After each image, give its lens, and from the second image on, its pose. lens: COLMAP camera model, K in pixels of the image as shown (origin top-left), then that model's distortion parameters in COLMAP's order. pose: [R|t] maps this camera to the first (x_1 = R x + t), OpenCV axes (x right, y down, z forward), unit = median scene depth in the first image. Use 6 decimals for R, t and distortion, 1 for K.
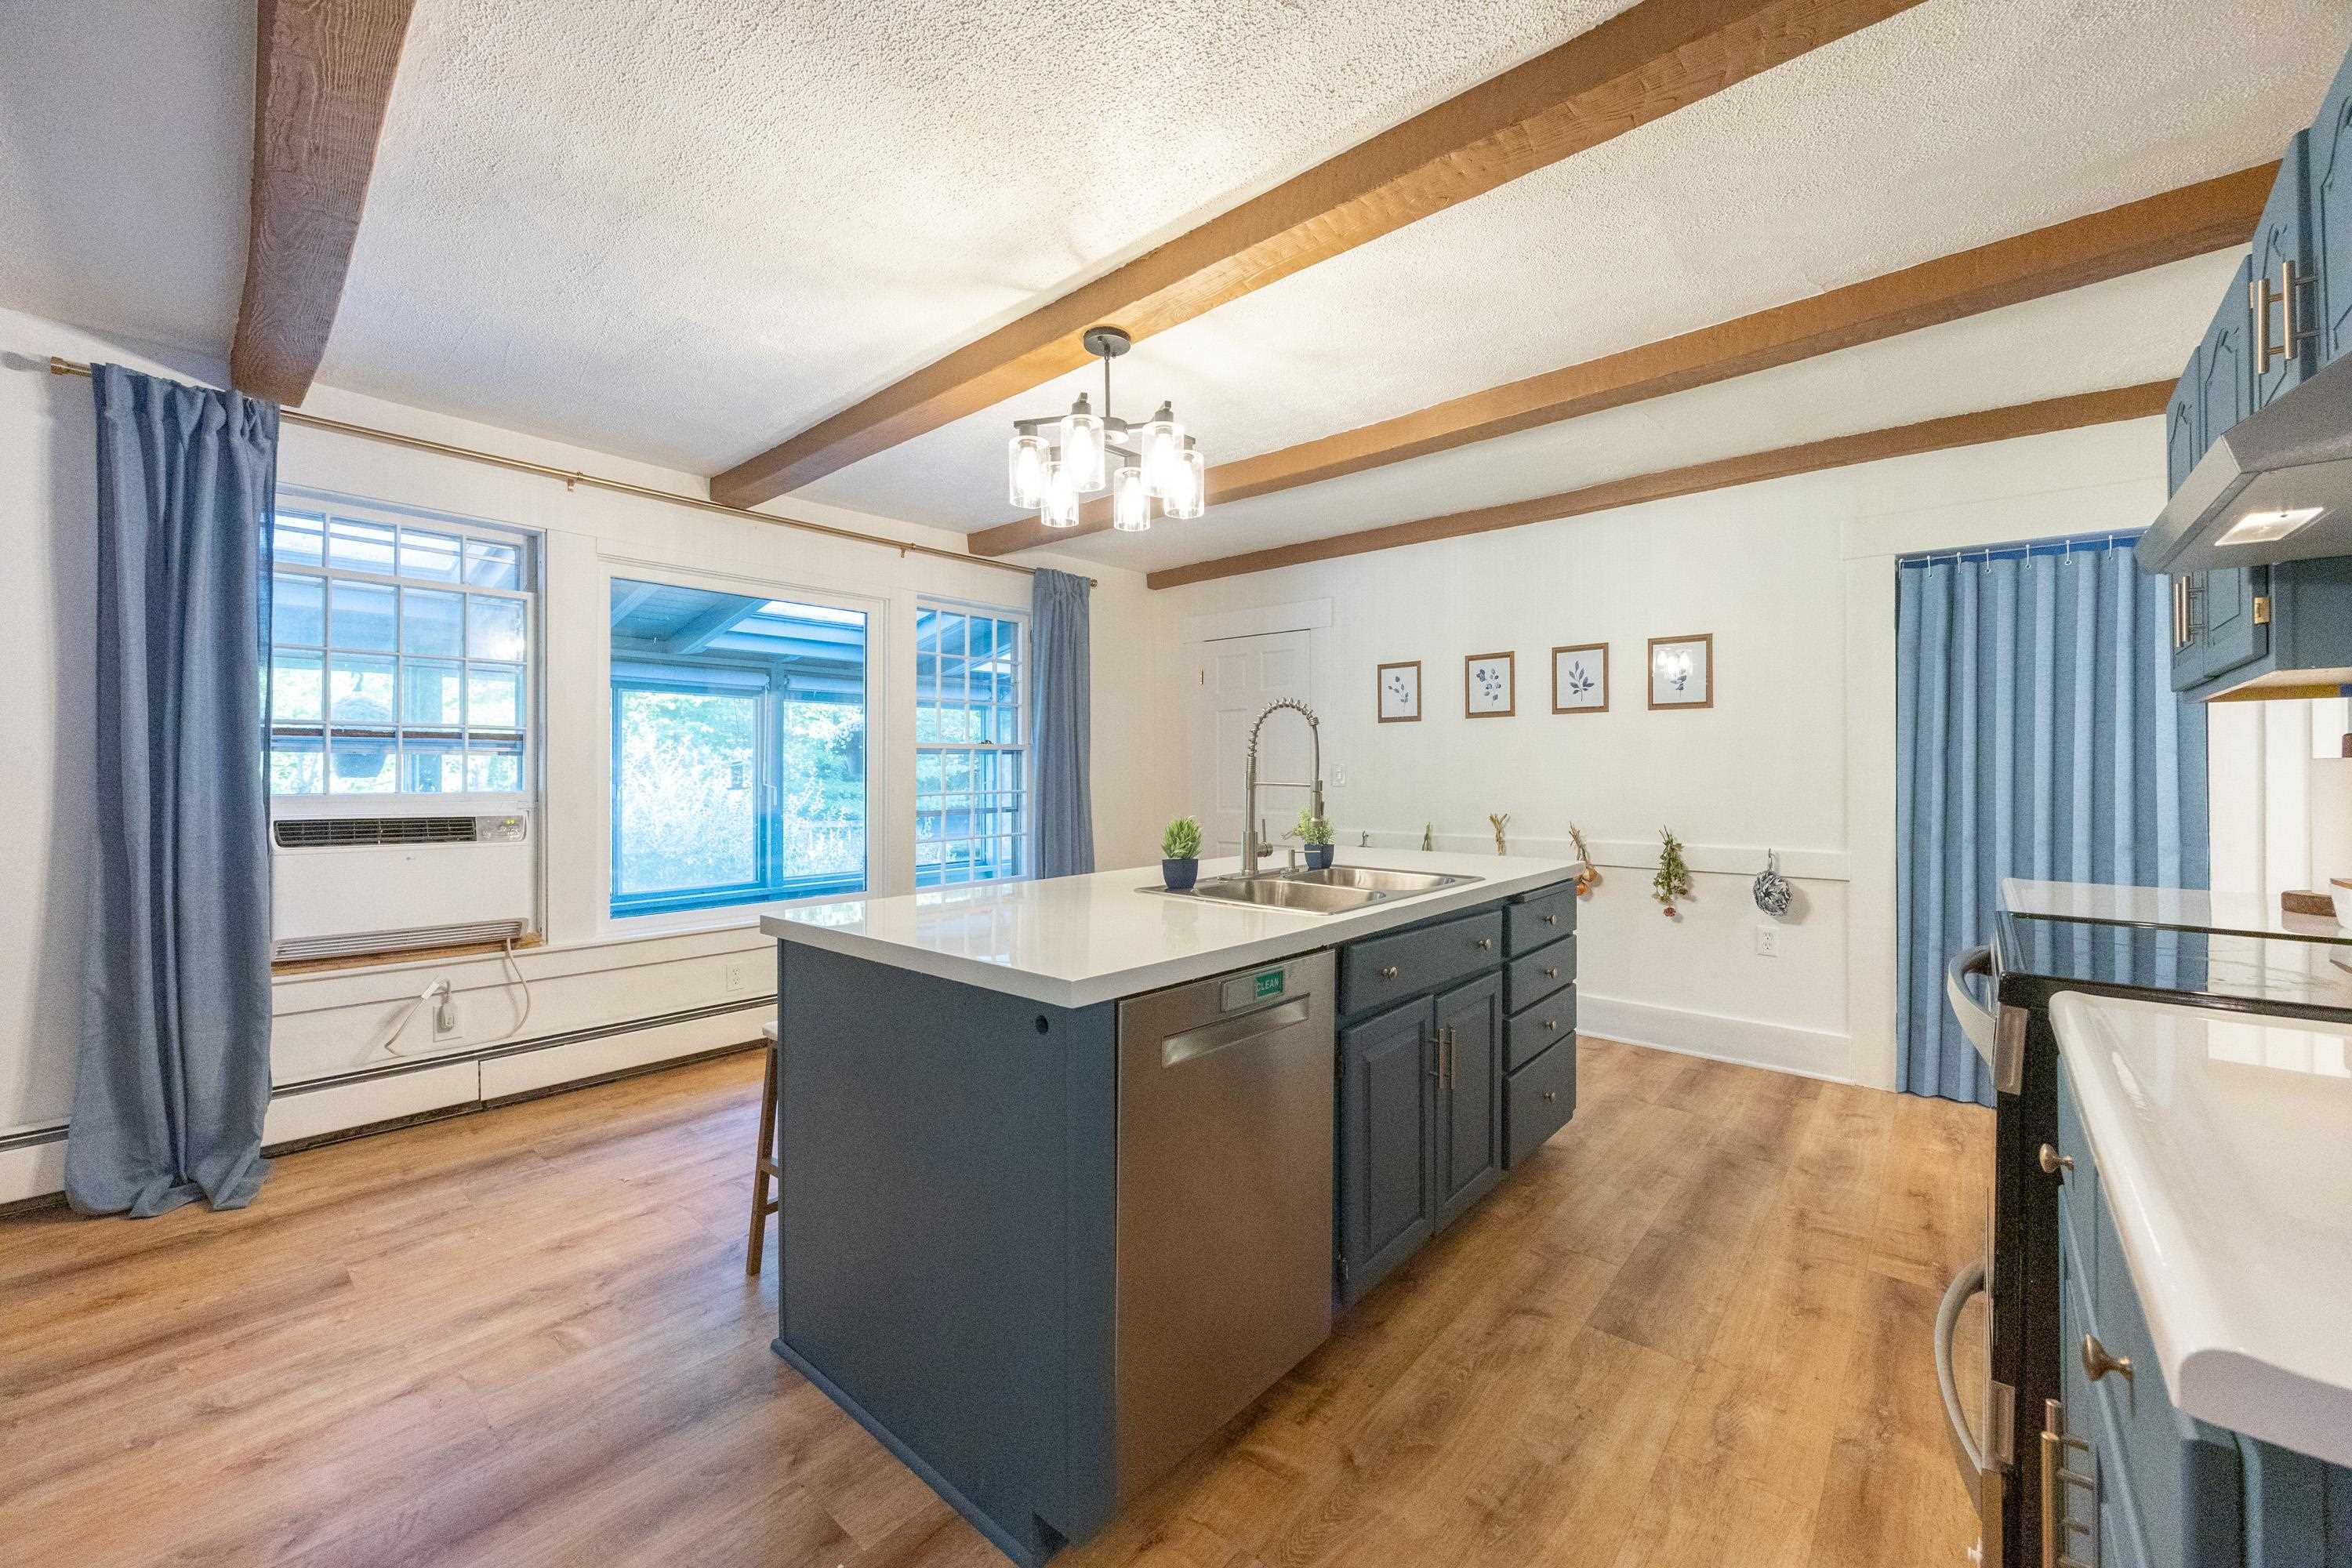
lens RADIAL K [[911.9, 0, 1176.0], [0, 911.9, 784.0], [0, 0, 1]] dist [-0.000482, -0.000086]
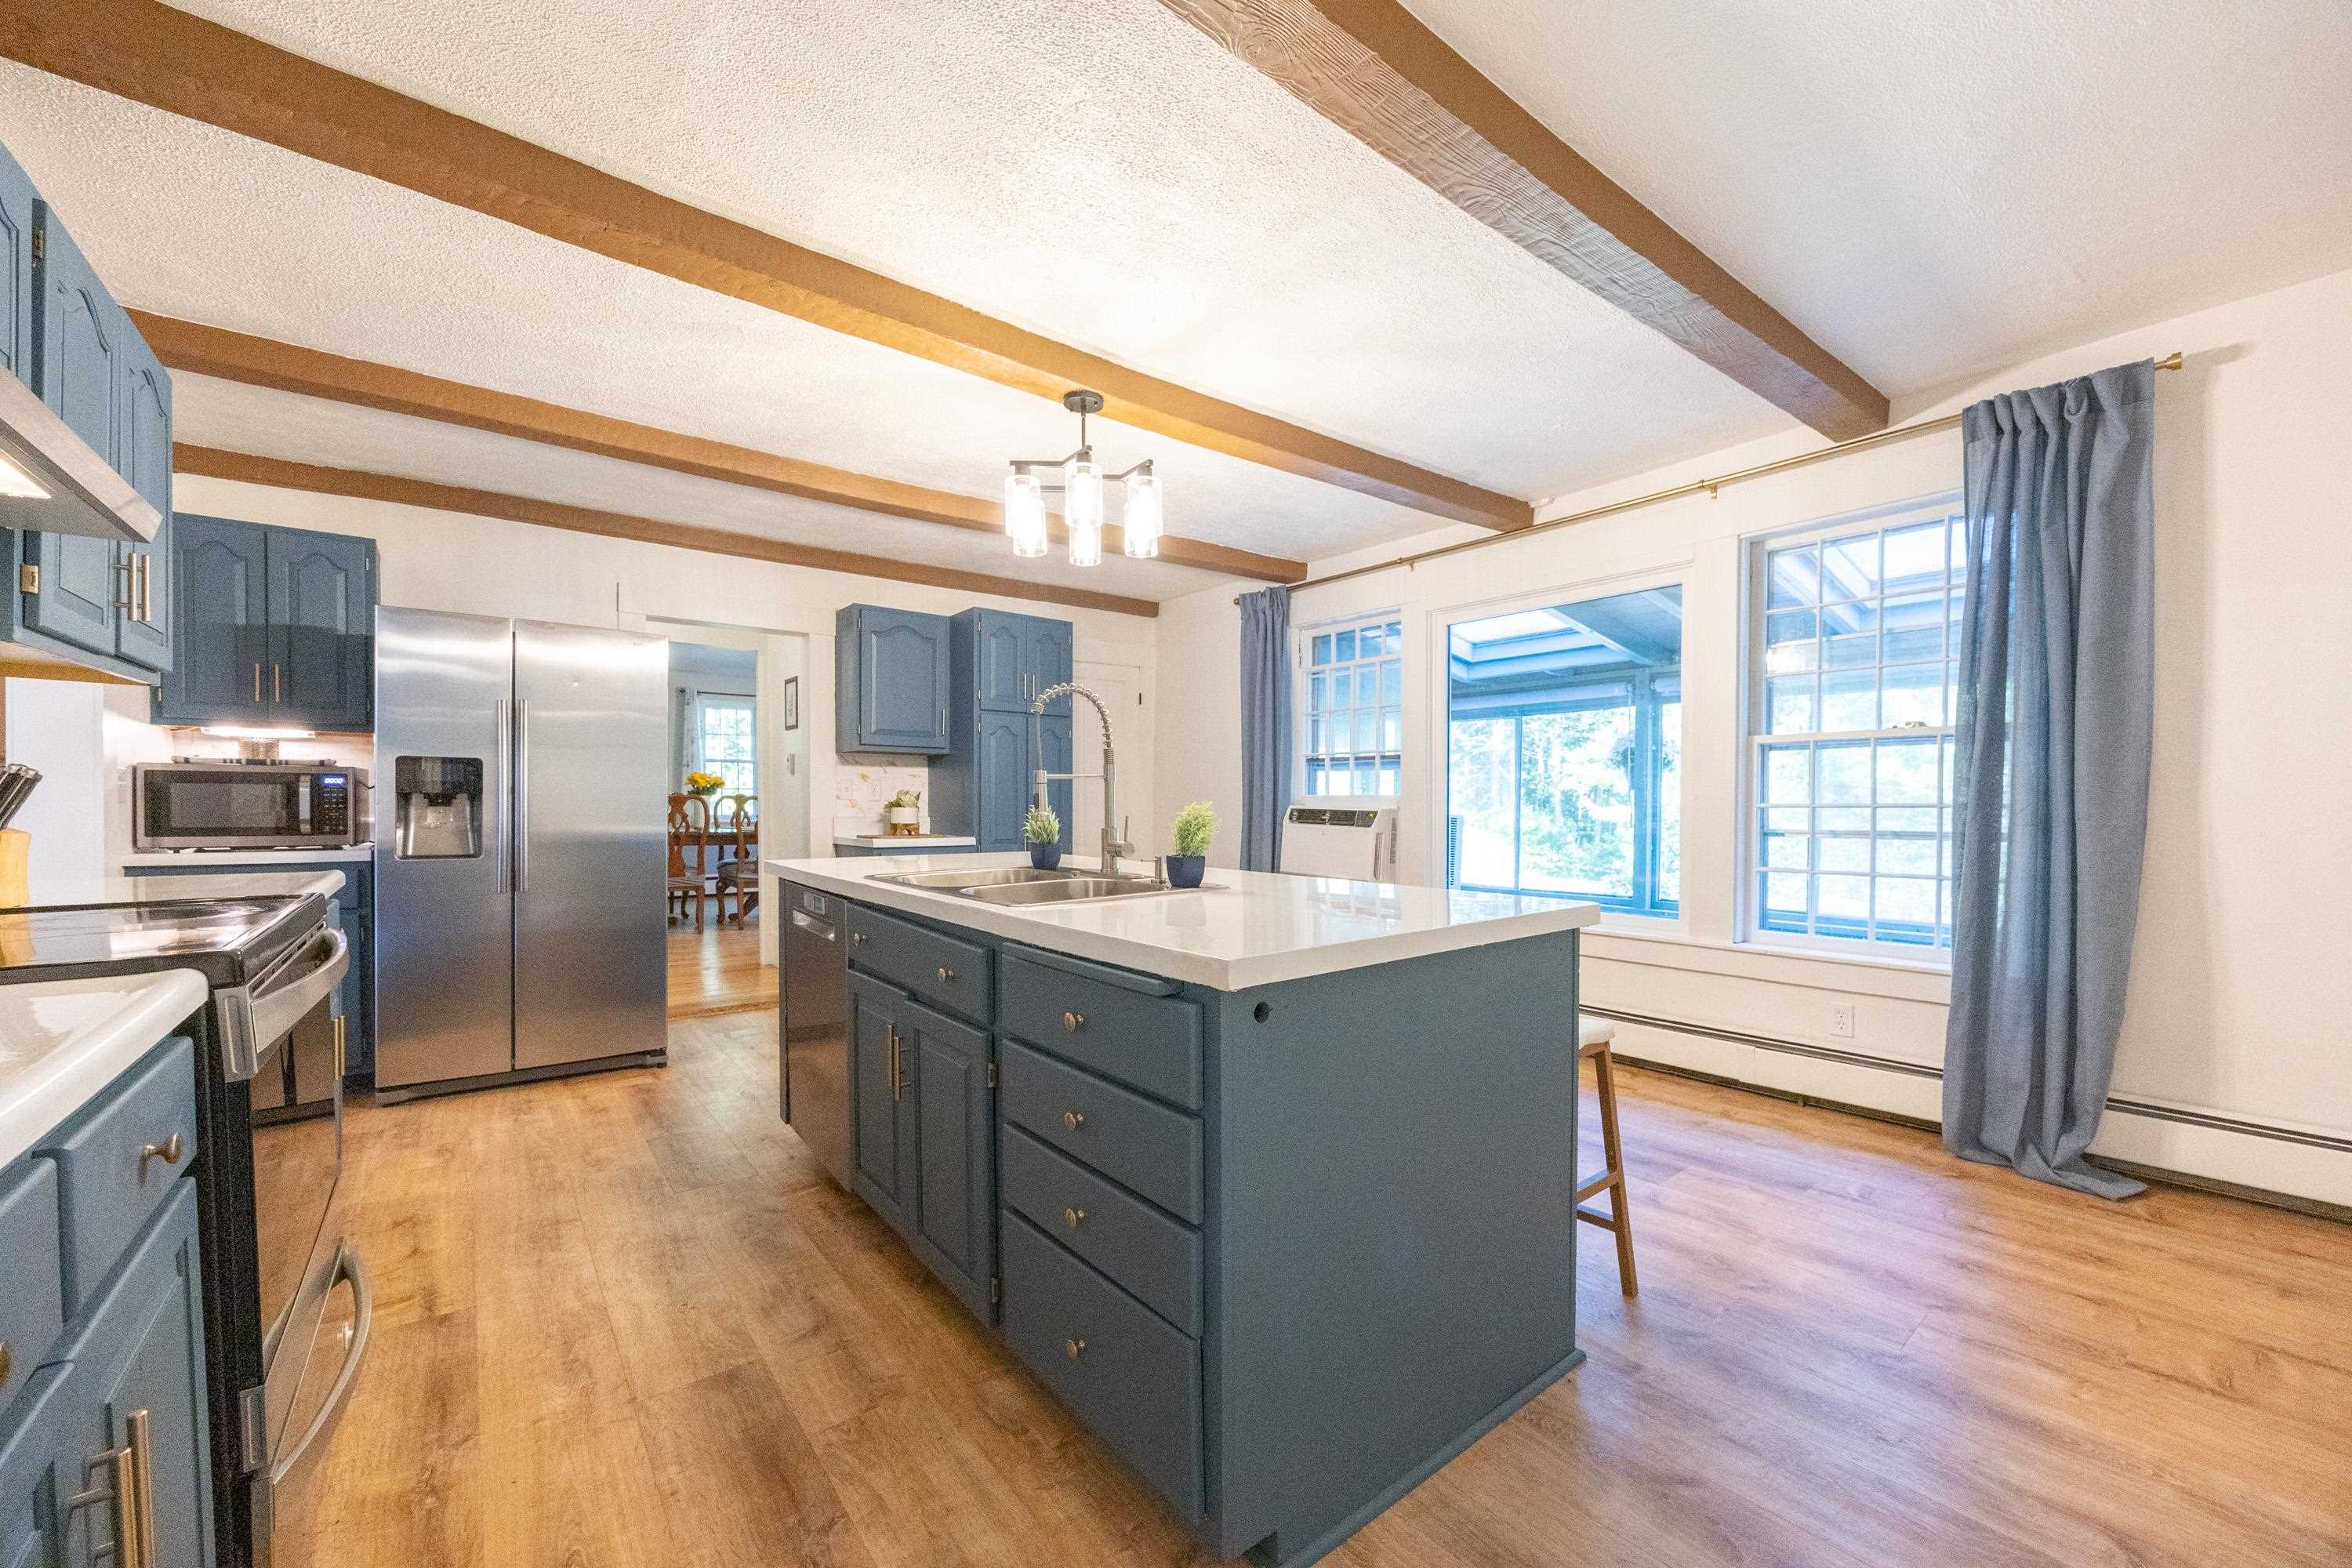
lens RADIAL K [[911.9, 0, 1176.0], [0, 911.9, 784.0], [0, 0, 1]] dist [-0.000482, -0.000086]
pose [[-0.191839, -0.013943, -0.981327, 1.076852], [-0.009907, 0.999876, -0.012270, 0.018852], [0.981376, 0.007369, -0.191954, 1.333307]]
